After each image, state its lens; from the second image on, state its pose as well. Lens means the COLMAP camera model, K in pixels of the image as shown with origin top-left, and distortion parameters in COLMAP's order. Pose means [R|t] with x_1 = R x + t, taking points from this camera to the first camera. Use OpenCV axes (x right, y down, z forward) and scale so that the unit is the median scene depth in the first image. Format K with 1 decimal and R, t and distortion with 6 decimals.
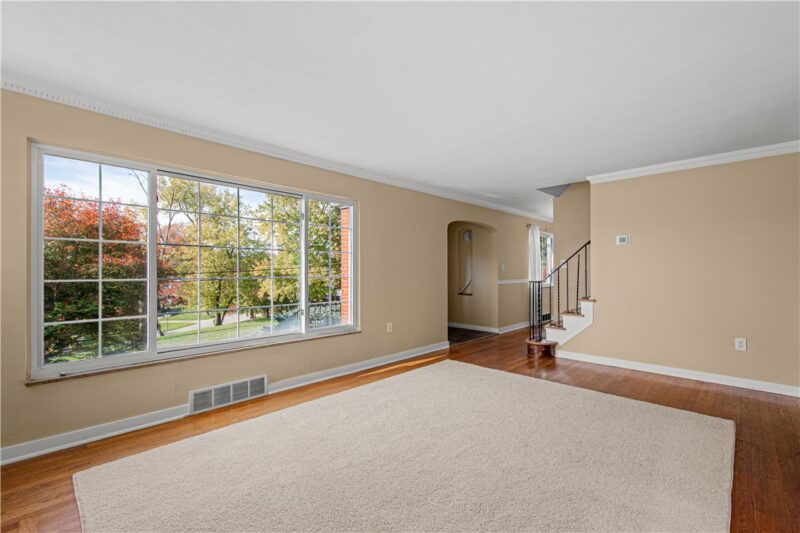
lens RADIAL K [[352.8, 0, 403.9], [0, 352.8, 266.8], [0, 0, 1]] dist [0.001605, 0.000016]
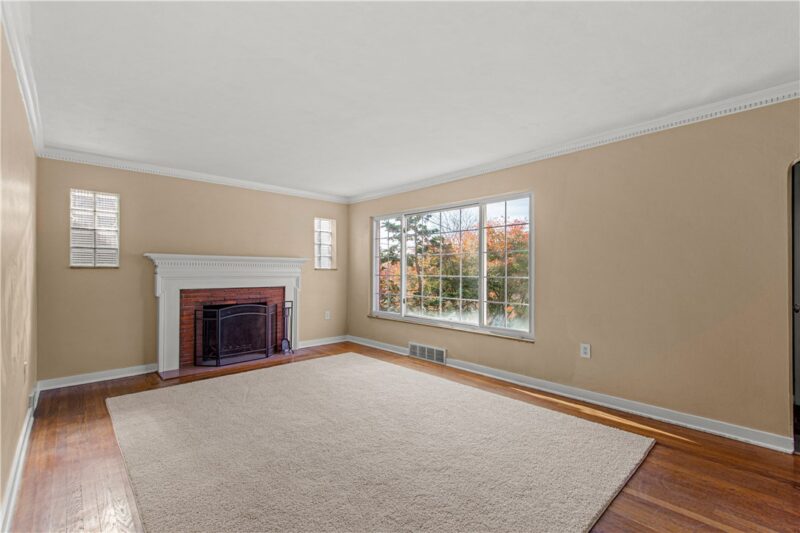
lens RADIAL K [[352.8, 0, 403.9], [0, 352.8, 266.8], [0, 0, 1]] dist [0.001605, 0.000016]
pose [[-0.050095, -0.016386, -0.998610, 0.838134], [0.004926, 0.999849, -0.016654, 0.017070], [0.998732, -0.005754, -0.050007, 0.823069]]
